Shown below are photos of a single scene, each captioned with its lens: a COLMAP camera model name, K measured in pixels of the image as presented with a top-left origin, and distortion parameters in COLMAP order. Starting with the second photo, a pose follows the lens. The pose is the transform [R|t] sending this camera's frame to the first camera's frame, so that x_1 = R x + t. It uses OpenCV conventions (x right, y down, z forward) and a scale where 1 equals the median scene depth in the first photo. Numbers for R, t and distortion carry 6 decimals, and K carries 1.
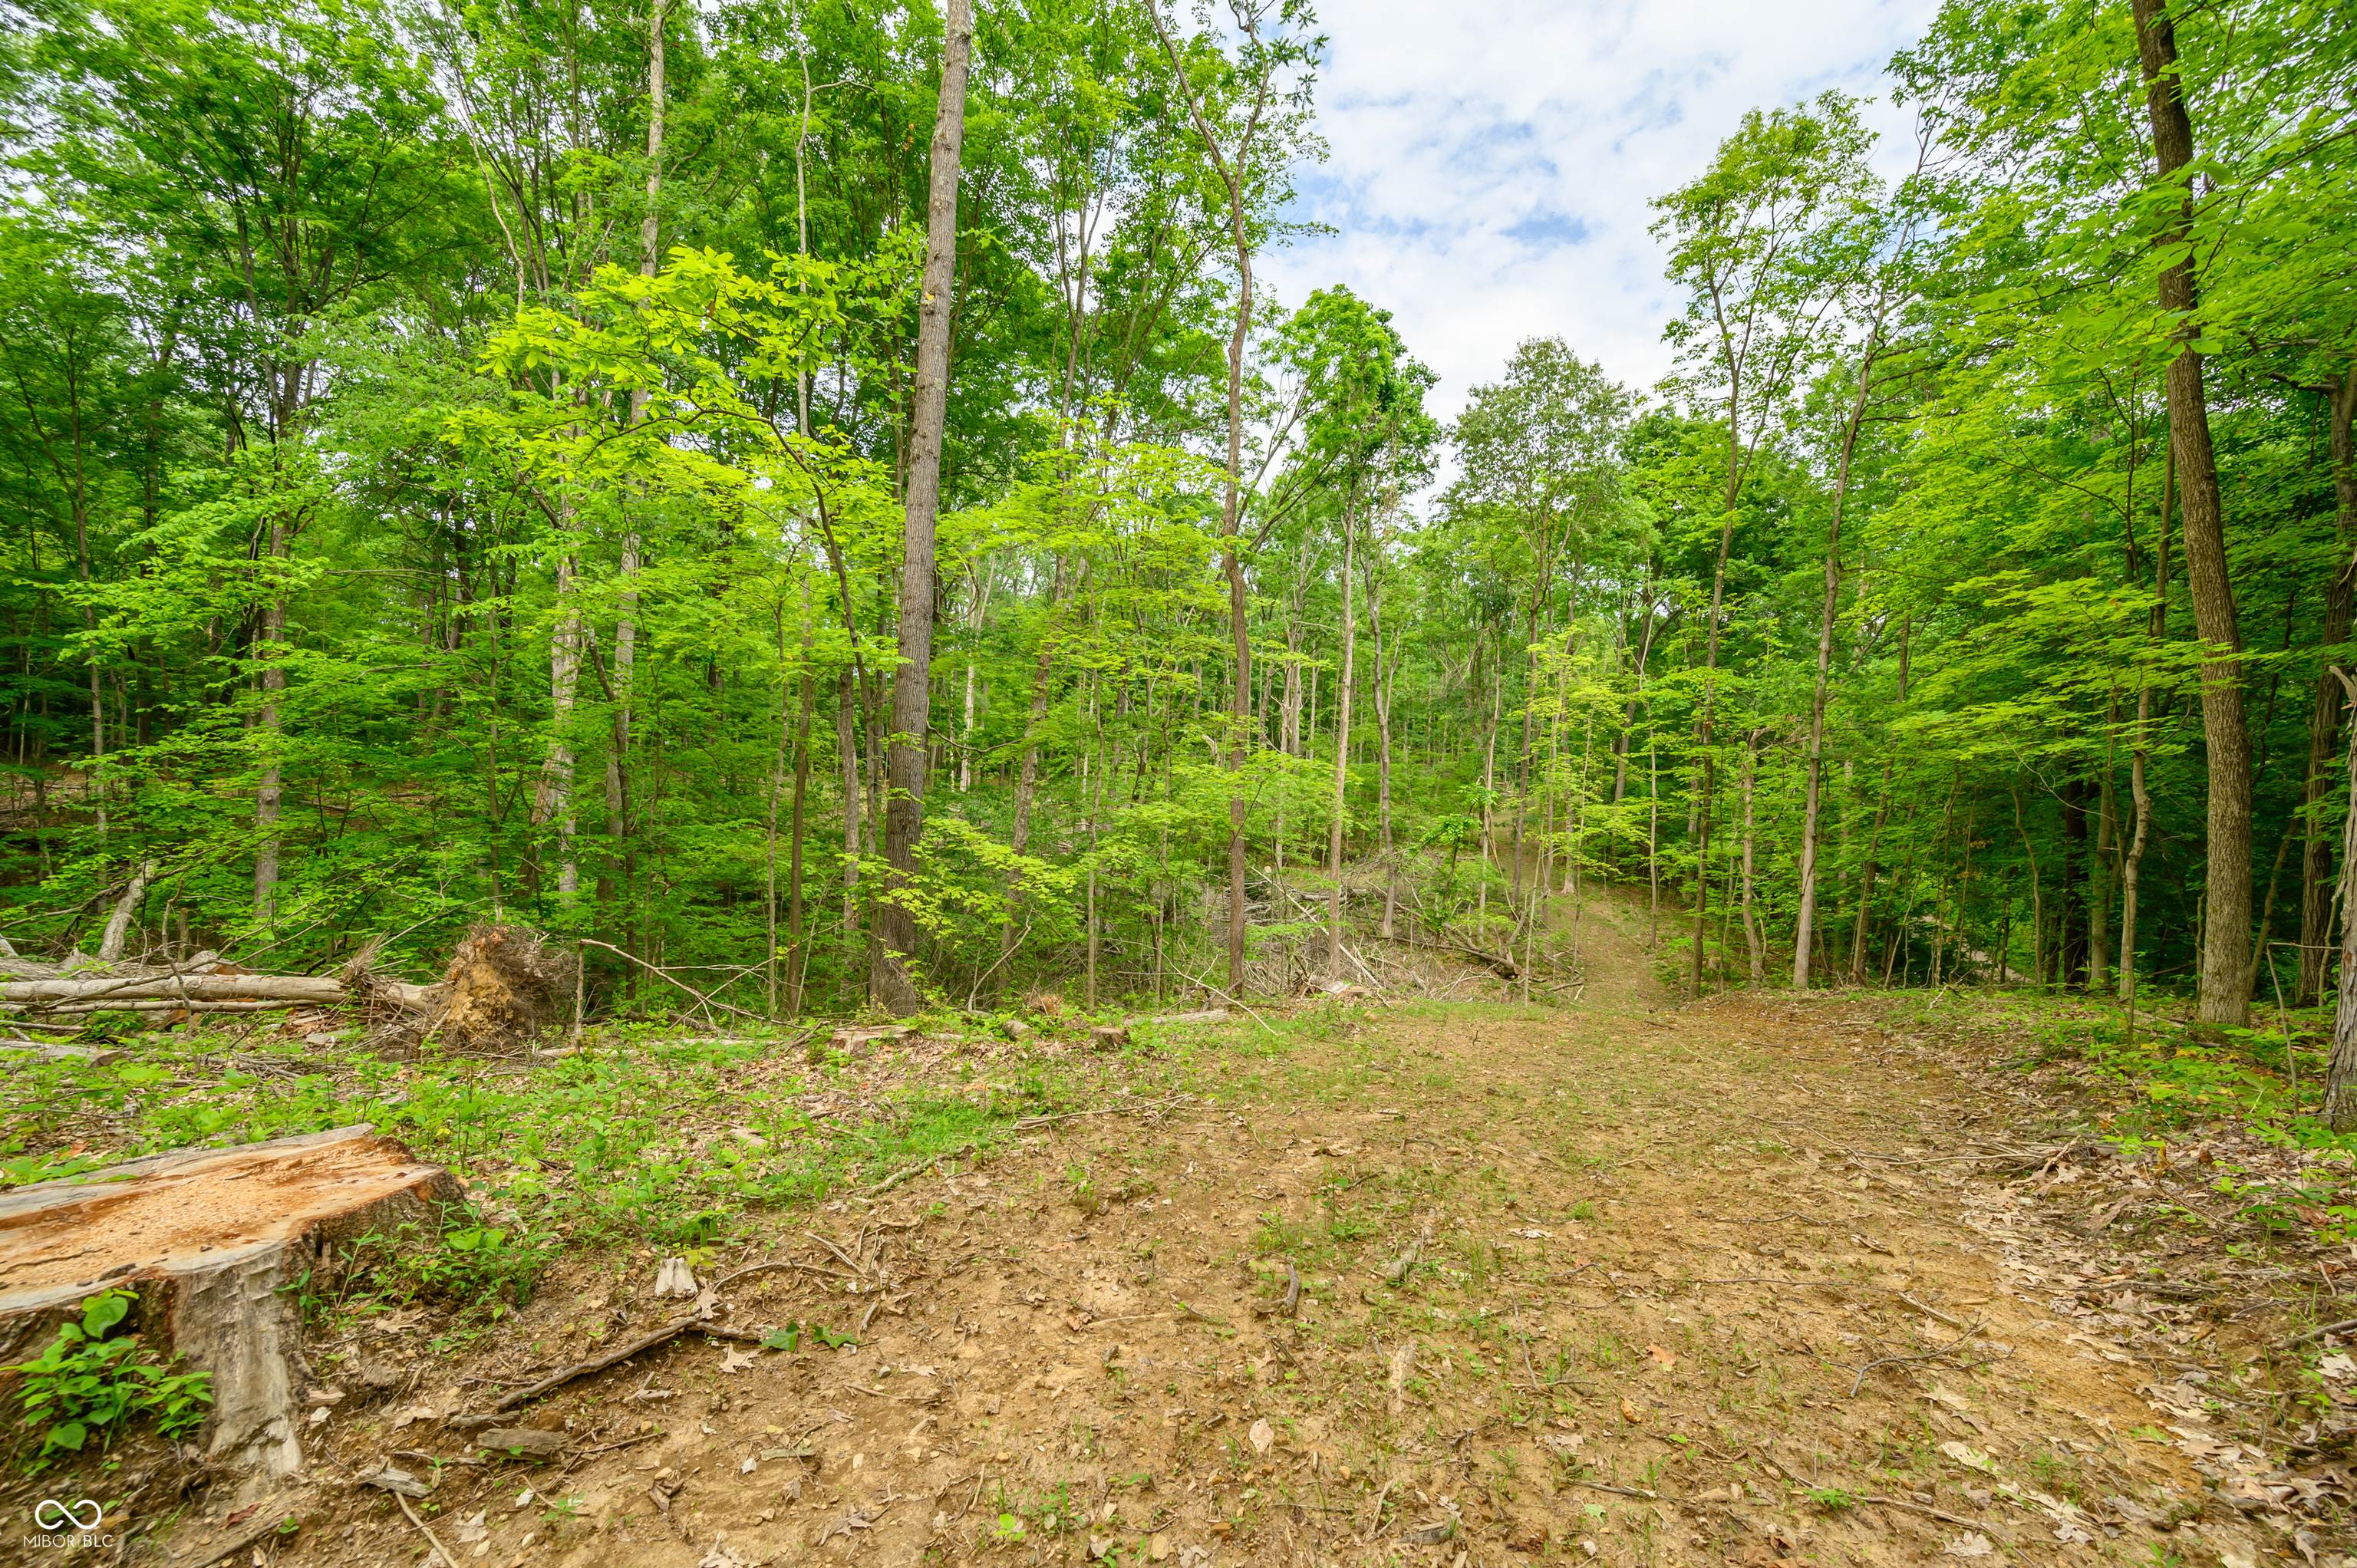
lens RADIAL K [[933.4, 0, 1175.7], [0, 933.4, 795.2], [0, 0, 1]] dist [0.001383, 0.000010]
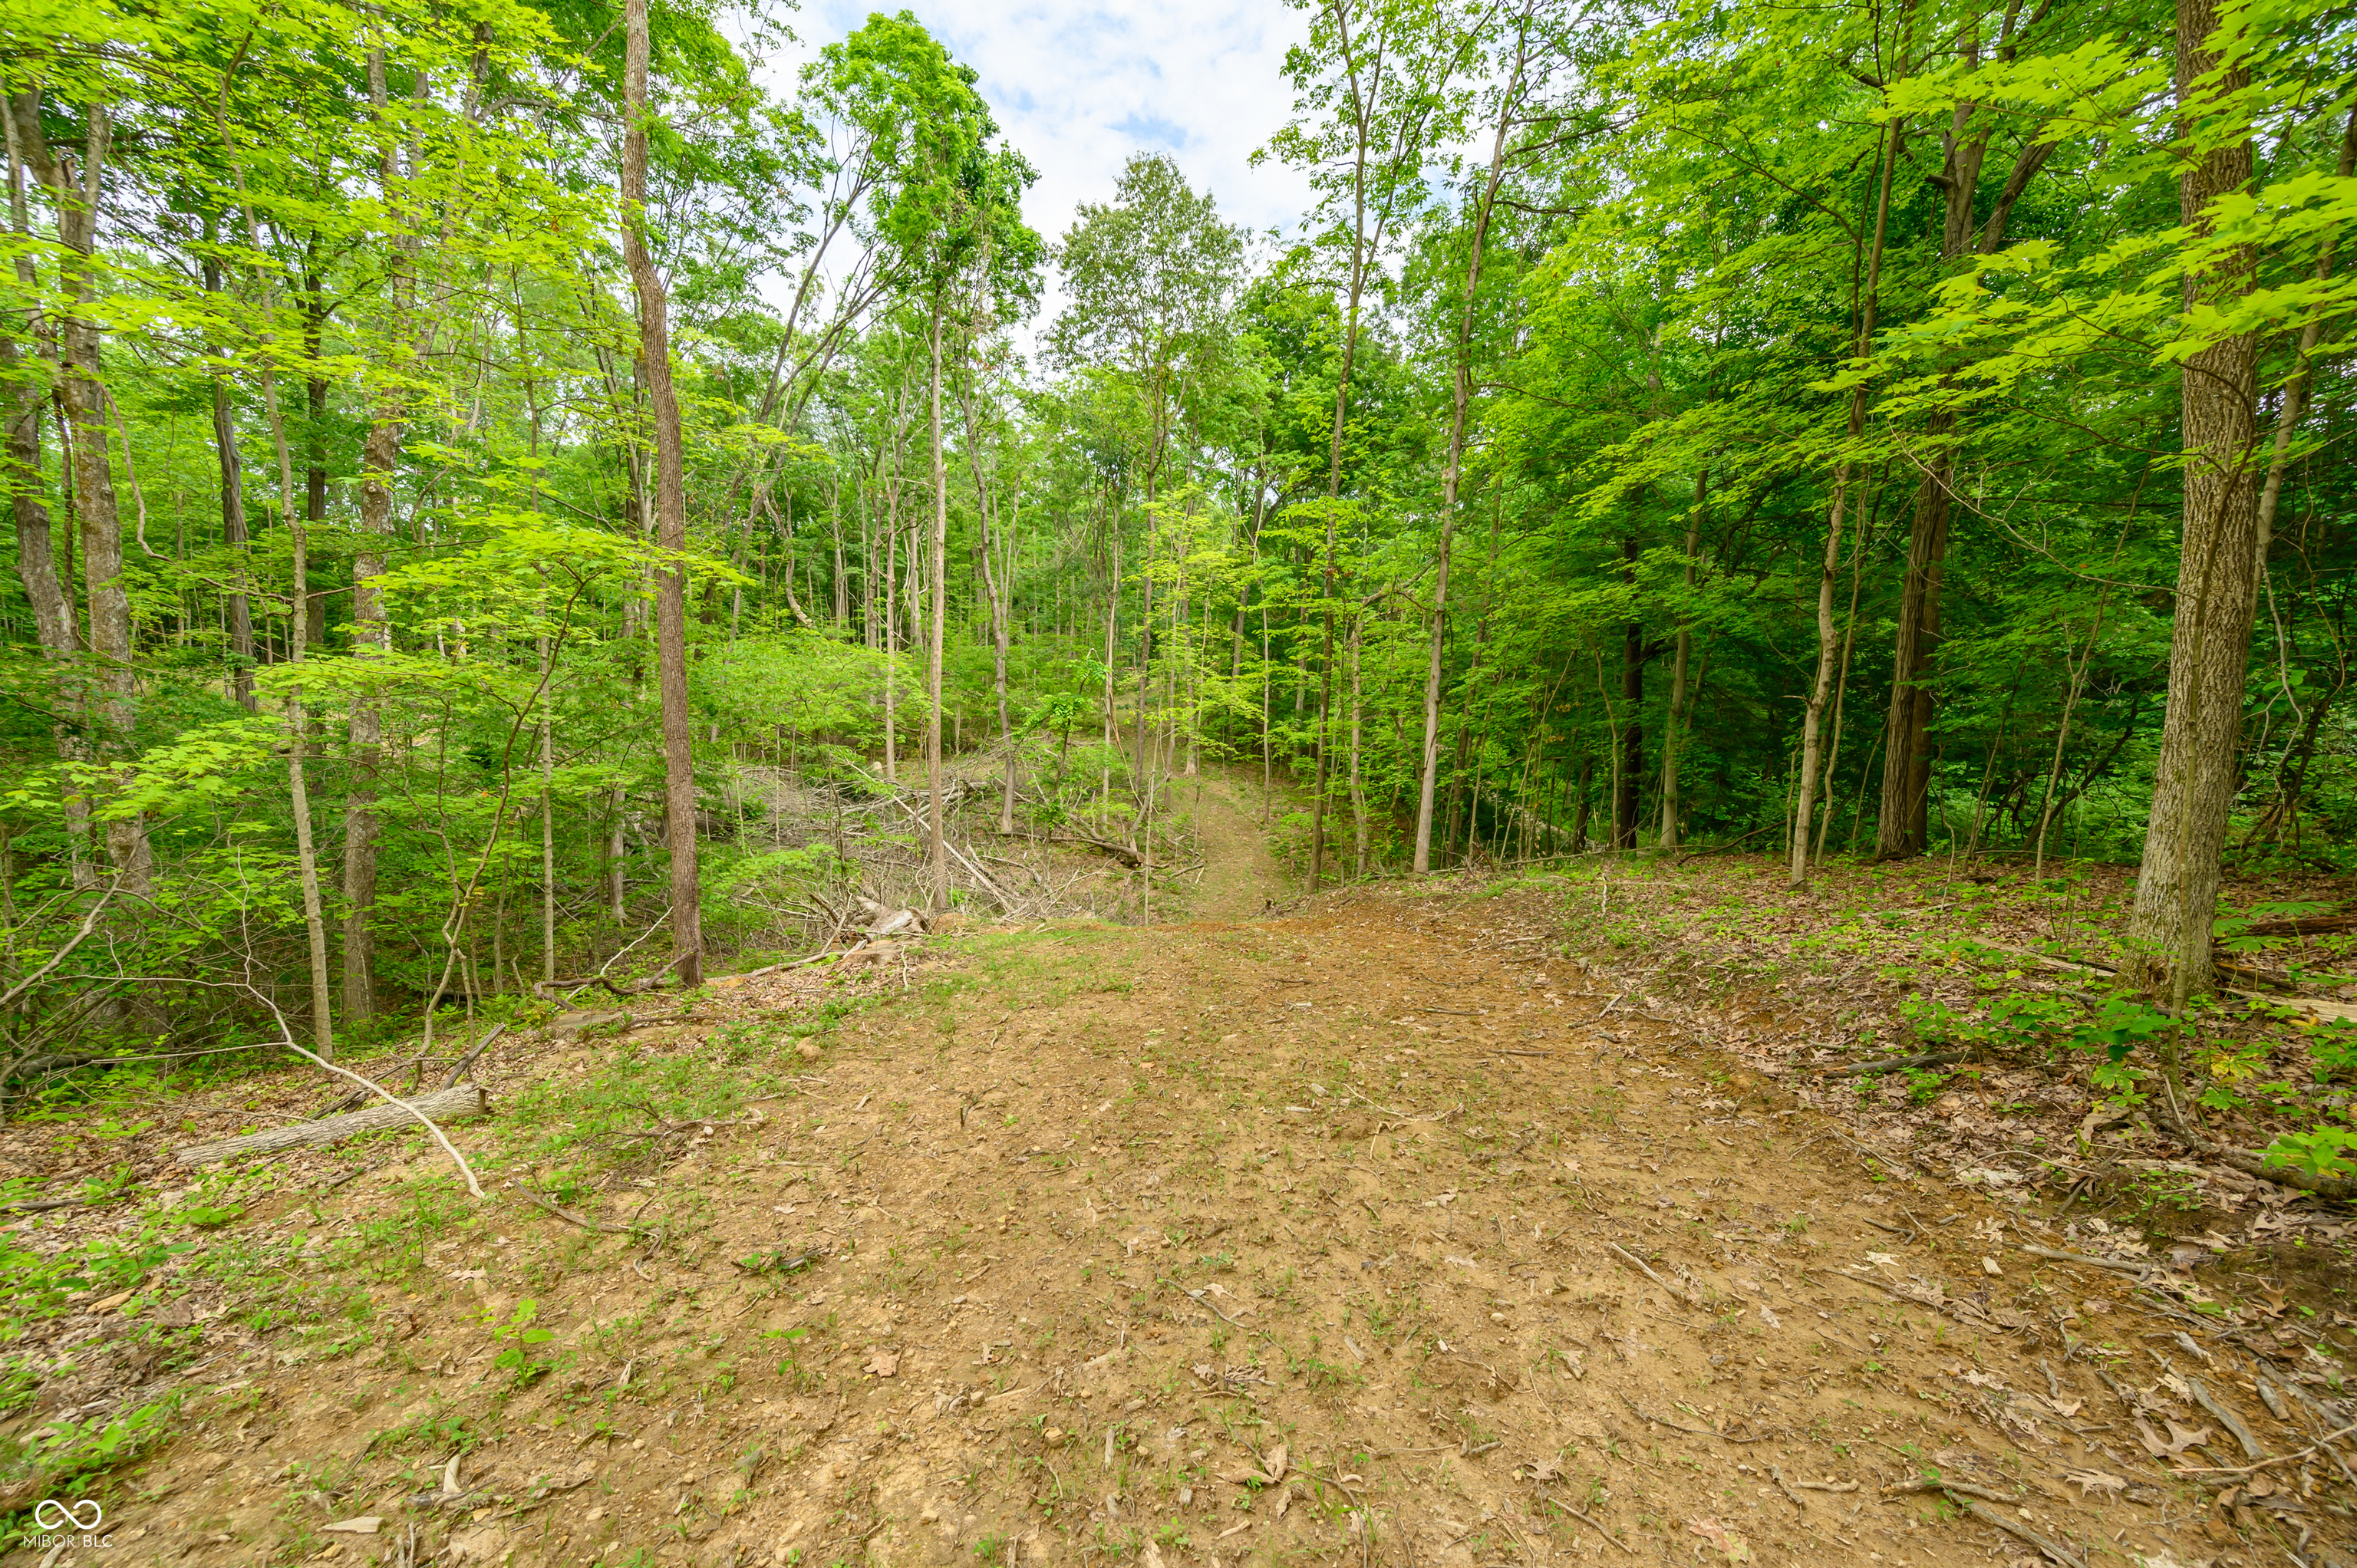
lens RADIAL K [[933.4, 0, 1175.7], [0, 933.4, 795.2], [0, 0, 1]] dist [0.001383, 0.000010]
pose [[0.928402, -0.058675, 0.366915, 0.054500], [0.015139, 0.992607, 0.120427, 0.009482], [-0.371268, -0.106250, 0.922427, 0.116318]]
